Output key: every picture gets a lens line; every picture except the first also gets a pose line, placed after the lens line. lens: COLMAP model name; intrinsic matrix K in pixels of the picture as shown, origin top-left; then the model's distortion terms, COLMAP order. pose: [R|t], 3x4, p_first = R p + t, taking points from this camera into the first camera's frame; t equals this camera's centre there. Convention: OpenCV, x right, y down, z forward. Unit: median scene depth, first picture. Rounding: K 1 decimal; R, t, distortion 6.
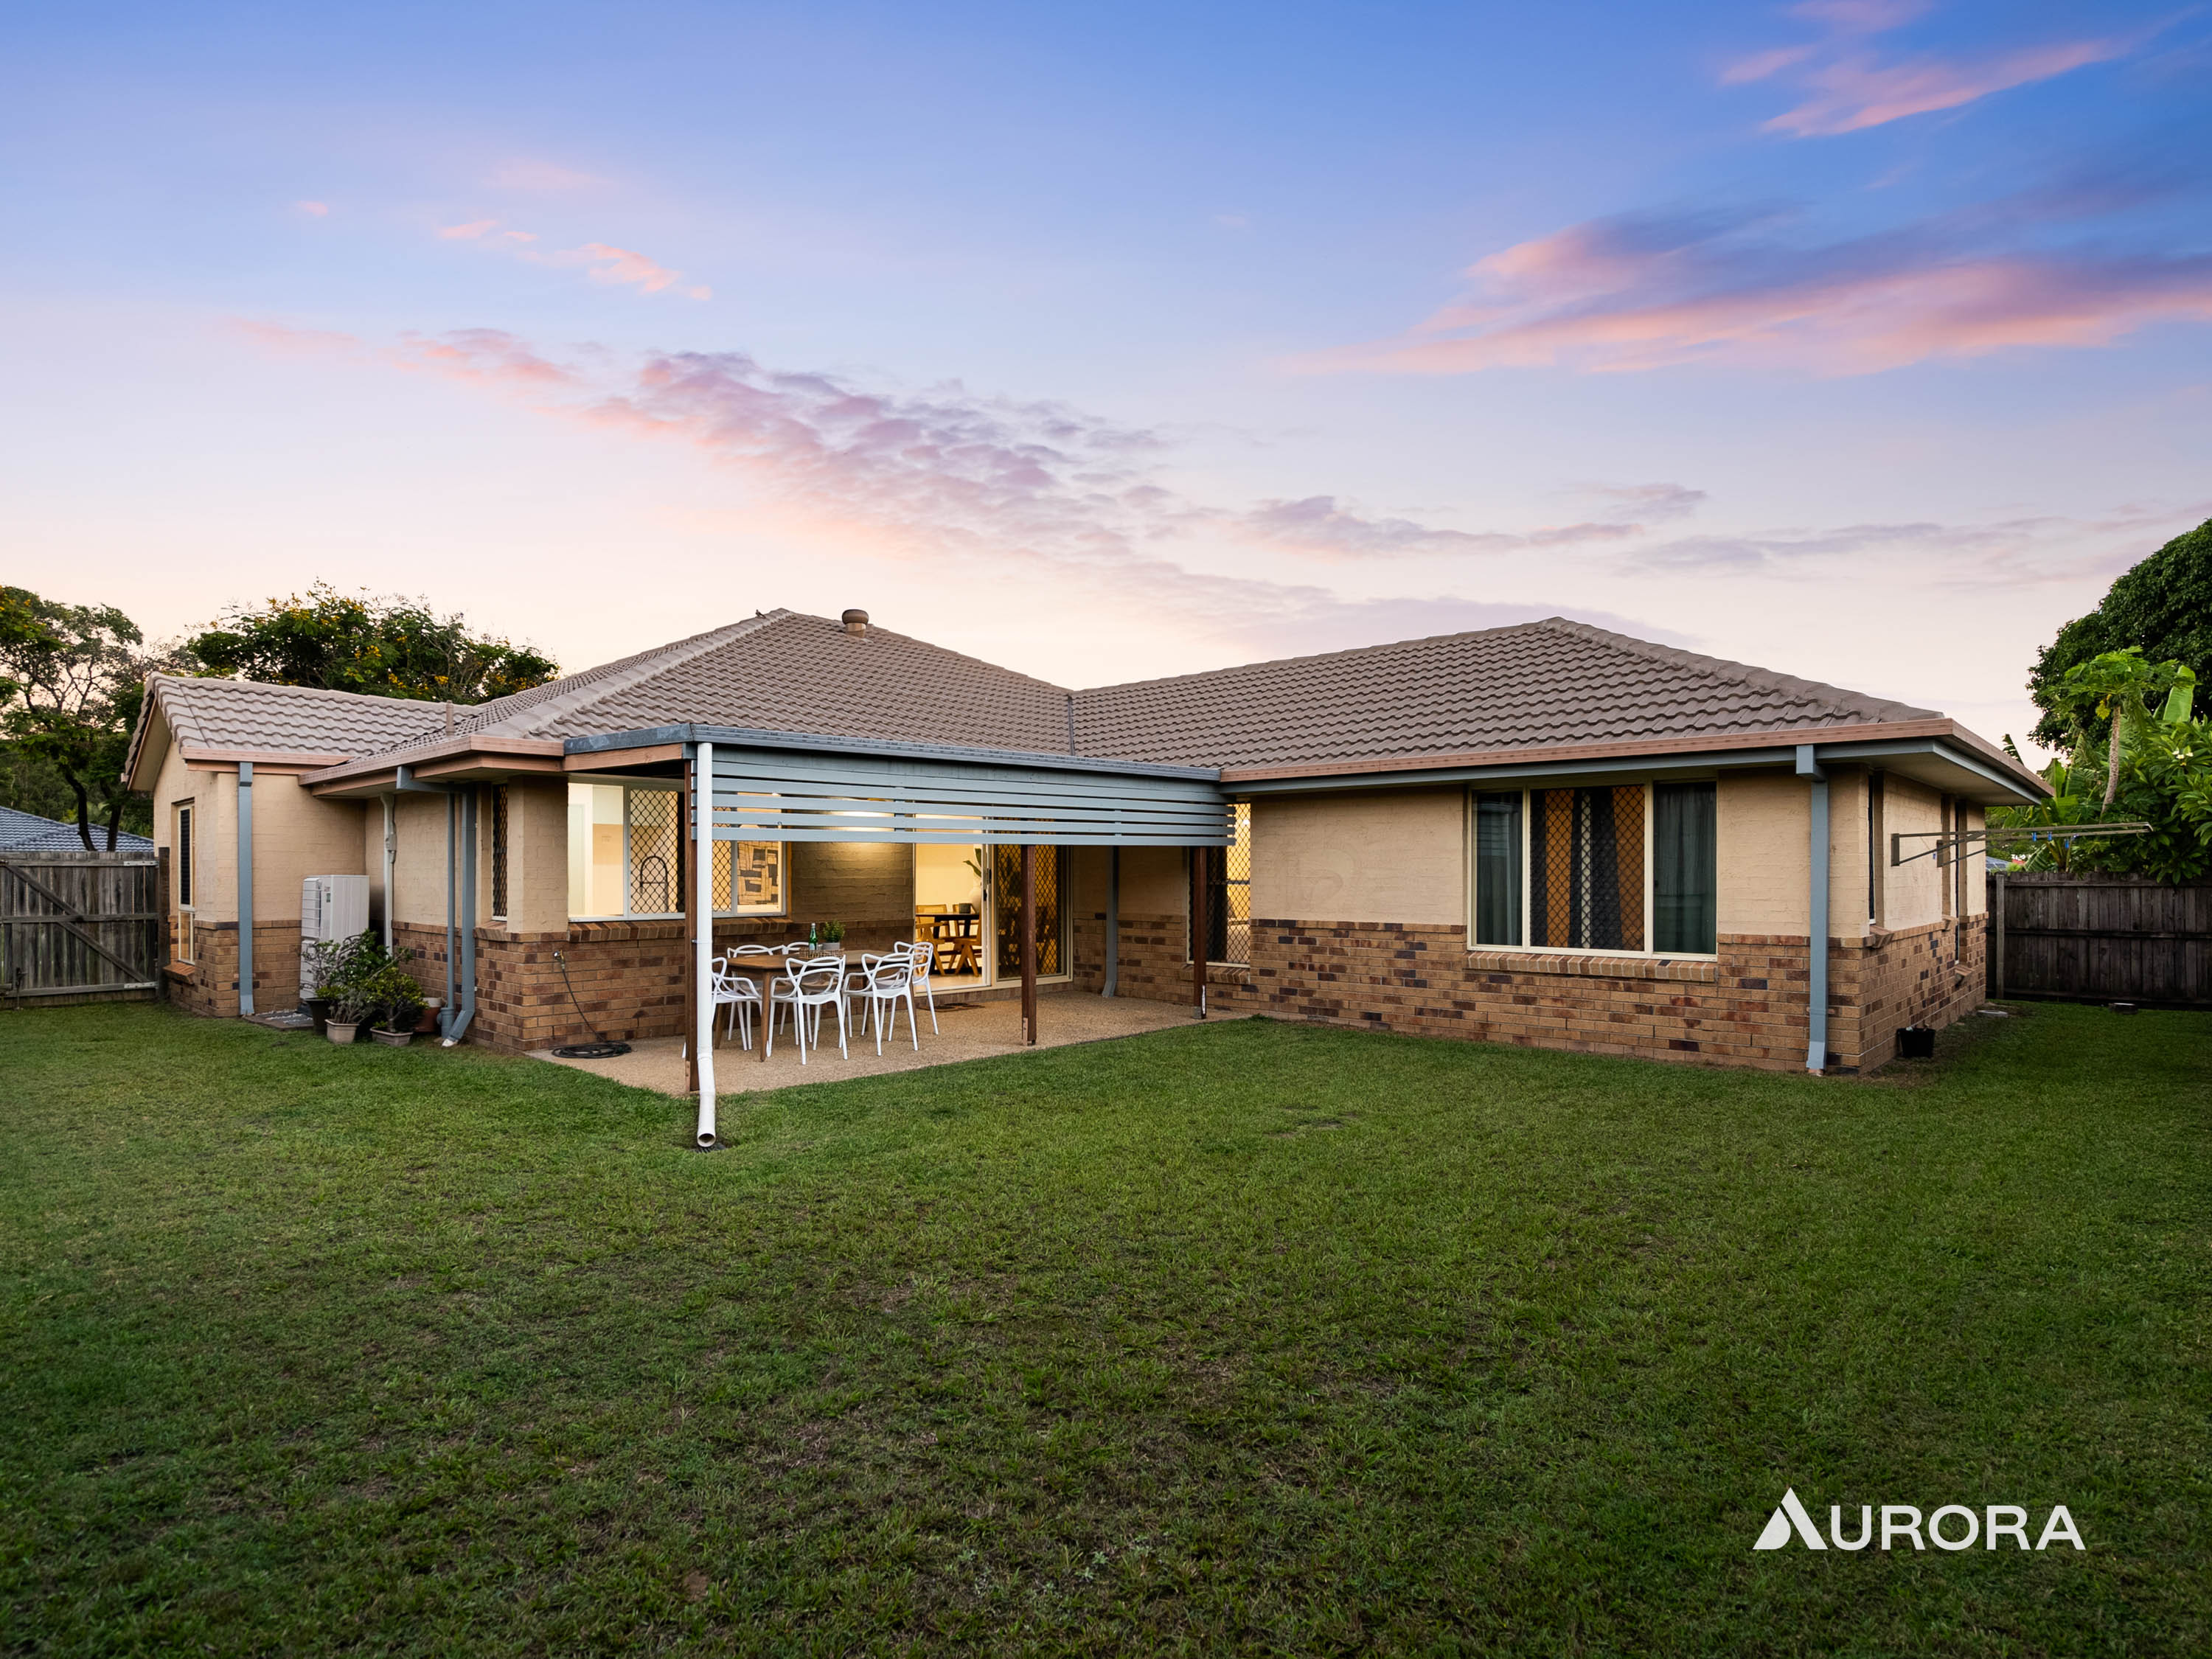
lens RADIAL K [[1140.1, 0, 1101.7], [0, 1140.1, 851.1], [0, 0, 1]] dist [-0.011322, 0.006254]
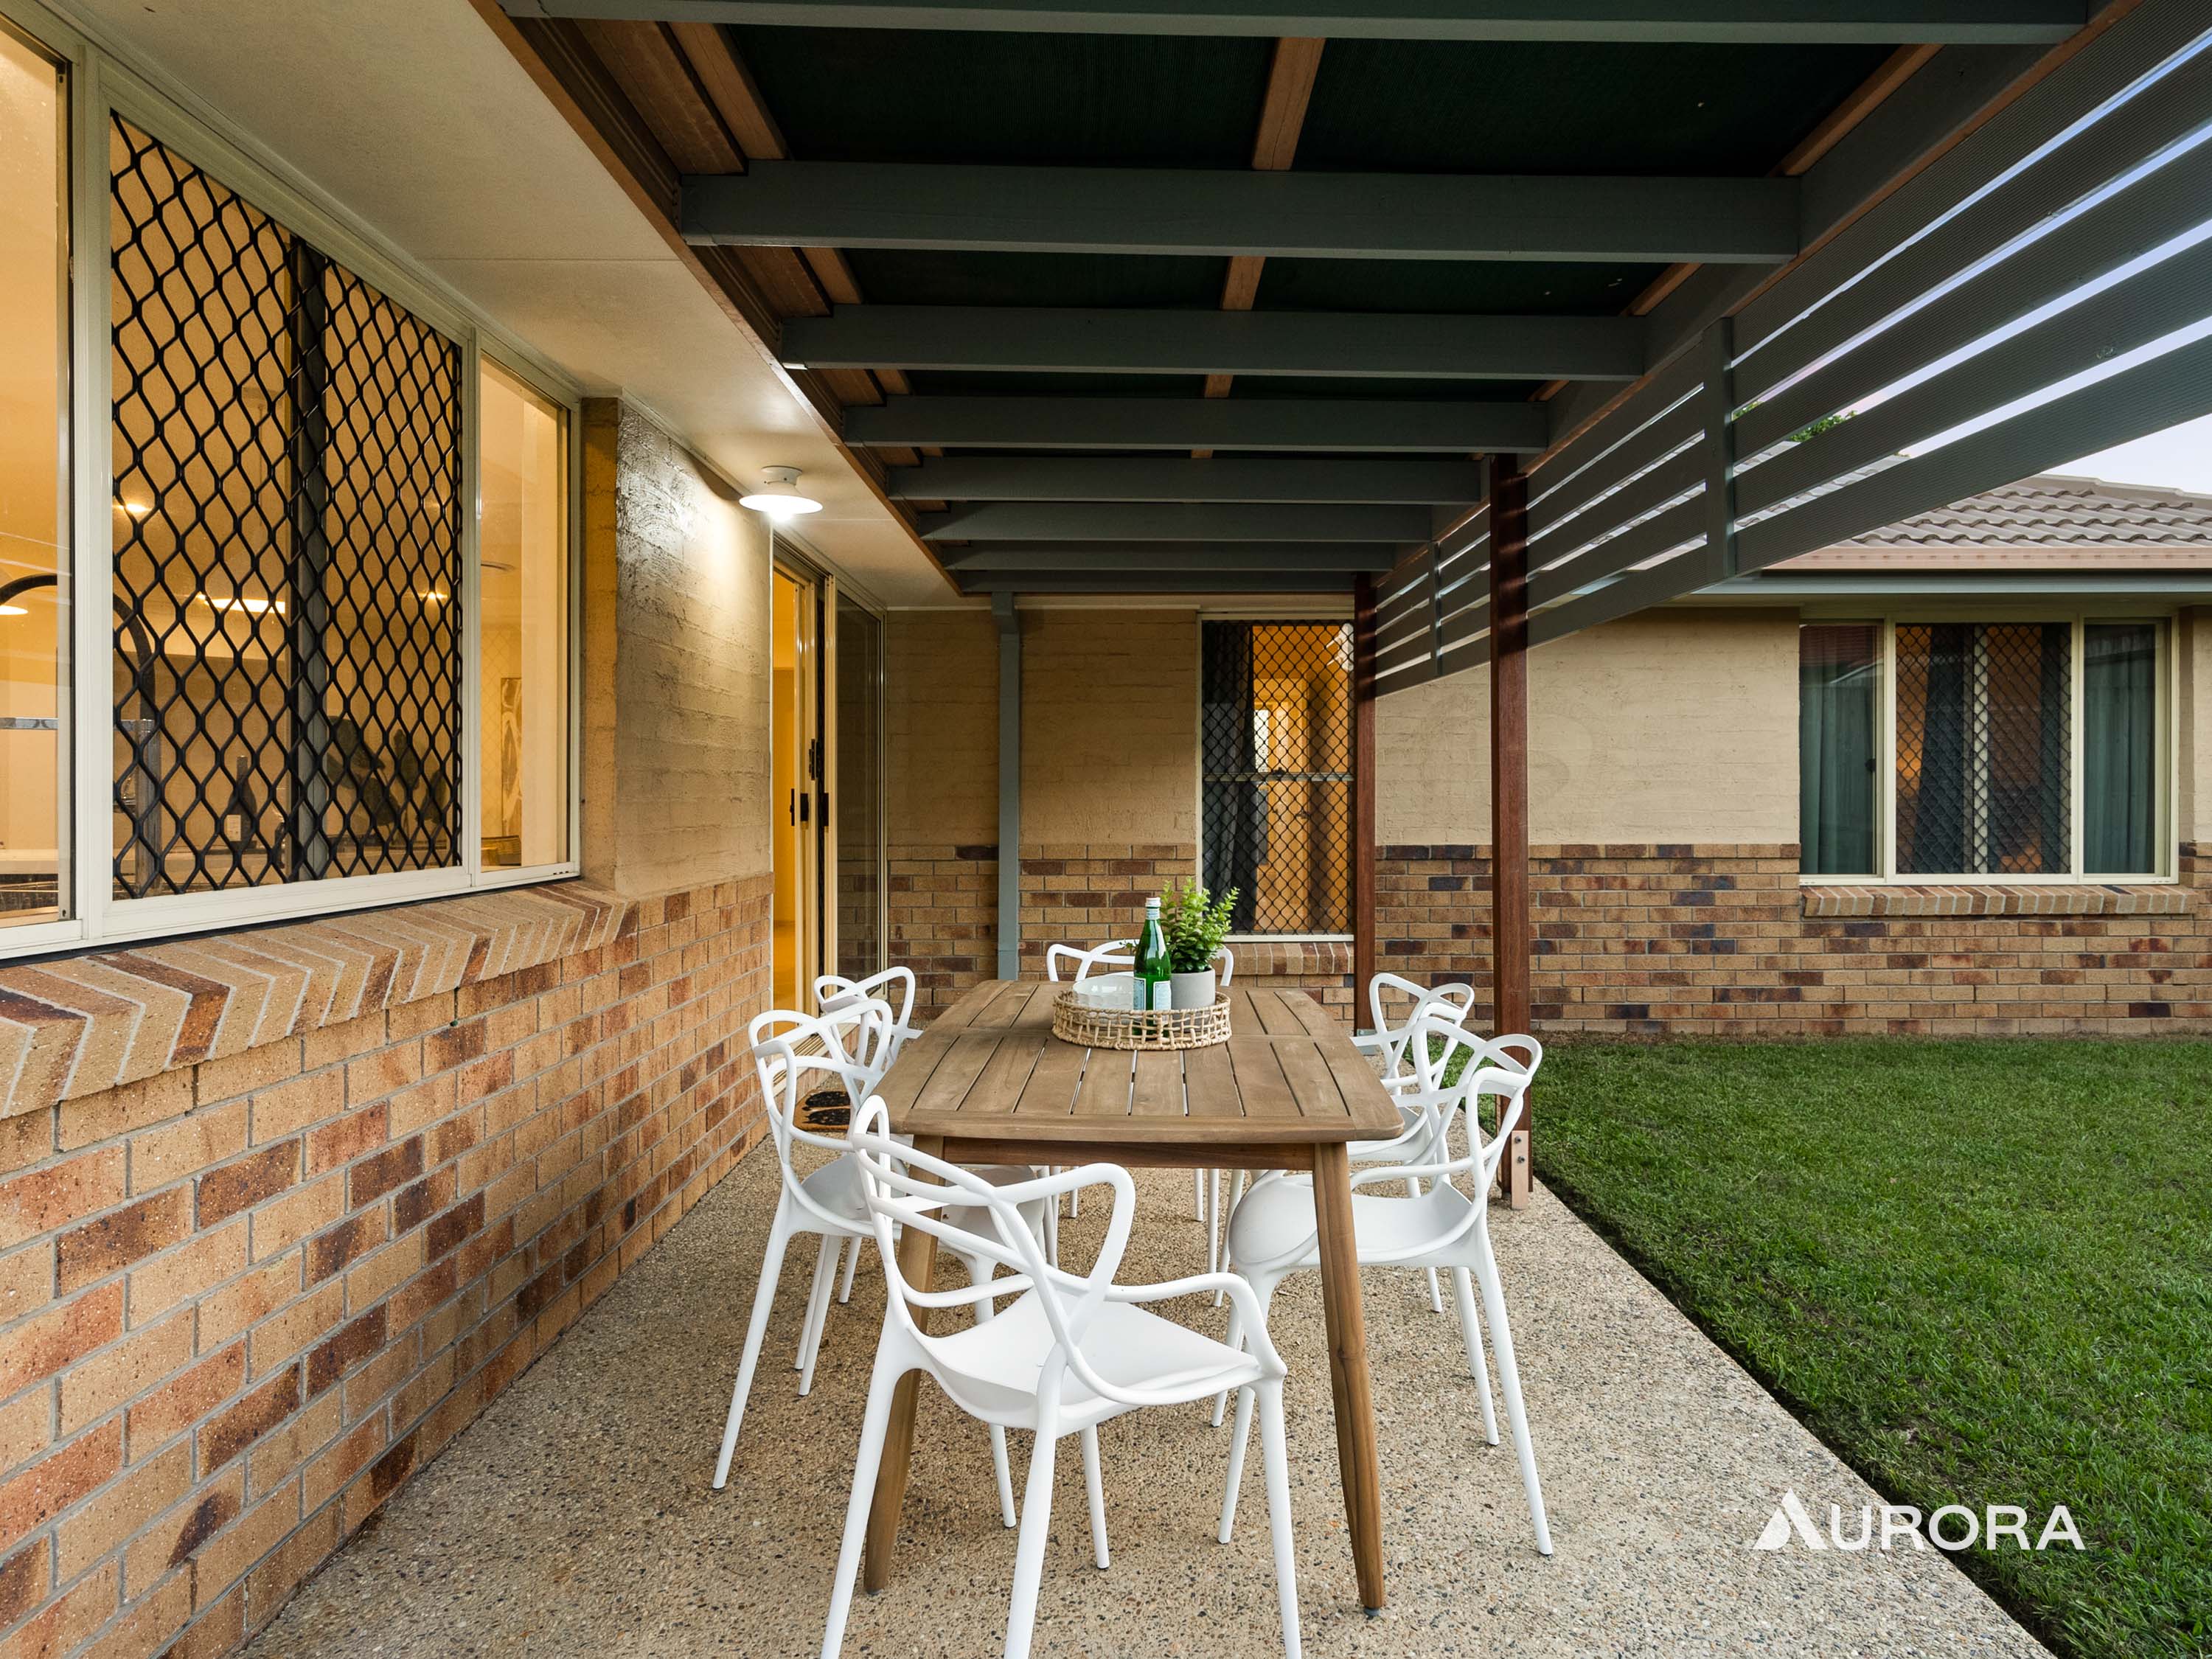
lens RADIAL K [[1301.6, 0, 1107.9], [0, 1301.6, 809.6], [0, 0, 1]] dist [-0.000091, 0.000797]
pose [[0.731997, -0.002336, 0.681304, -0.414553], [-0.010874, 0.999827, 0.015112, 0.041047], [-0.681221, -0.018470, 0.731845, 0.753984]]
